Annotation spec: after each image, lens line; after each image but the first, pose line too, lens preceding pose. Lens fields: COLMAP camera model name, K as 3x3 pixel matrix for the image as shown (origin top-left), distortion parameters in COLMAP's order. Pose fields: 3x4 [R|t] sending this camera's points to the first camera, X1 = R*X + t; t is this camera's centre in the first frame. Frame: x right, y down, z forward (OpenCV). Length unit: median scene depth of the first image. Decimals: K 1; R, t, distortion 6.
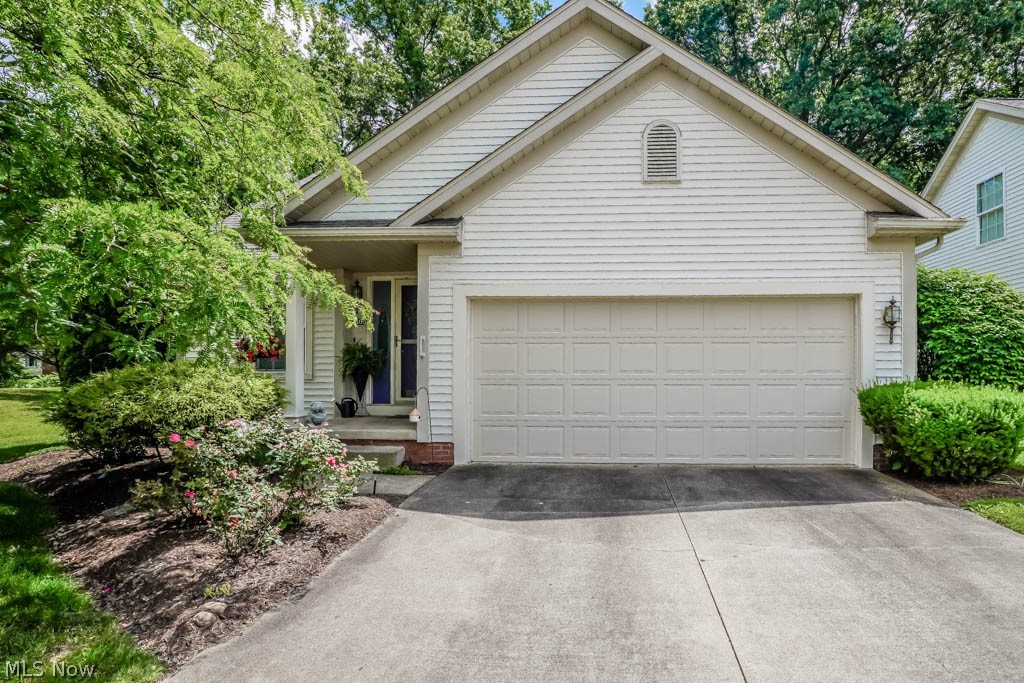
lens RADIAL K [[496.7, 0, 561.7], [0, 496.7, 364.9], [0, 0, 1]] dist [-0.031389, 0.004934]
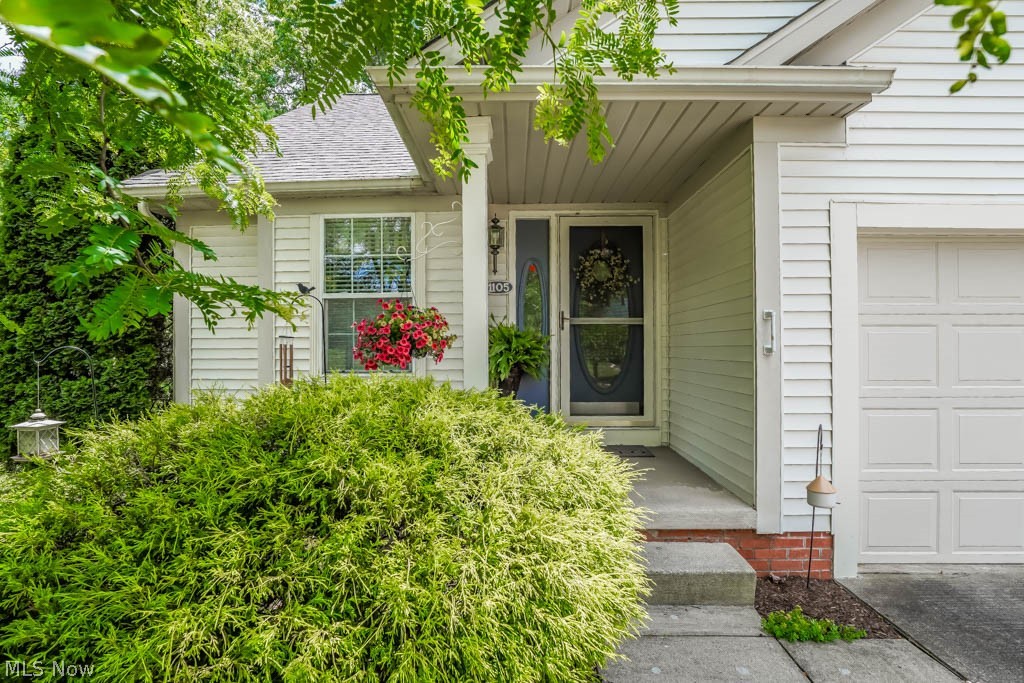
lens RADIAL K [[496.7, 0, 506.4], [0, 496.7, 339.6], [0, 0, 1]] dist [-0.031389, 0.004934]
pose [[0.999750, -0.001972, 0.022263, -0.570078], [0.002134, 0.999971, -0.007259, -0.028472], [-0.022248, 0.007305, 0.999726, 0.560611]]
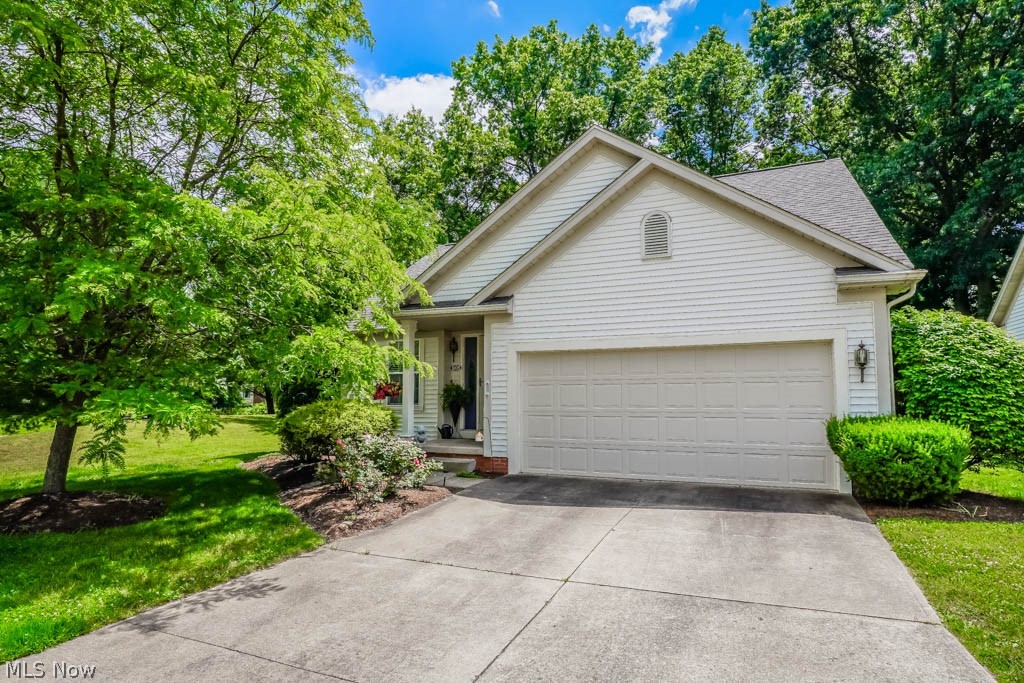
lens RADIAL K [[528.1, 0, 521.4], [0, 528.1, 354.1], [0, 0, 1]] dist [-0.015081, -0.001091]
pose [[0.939726, -0.029492, -0.340653, 0.341796], [0.003517, 0.997054, -0.076618, -0.018660], [0.341910, 0.070802, 0.937062, -0.400545]]
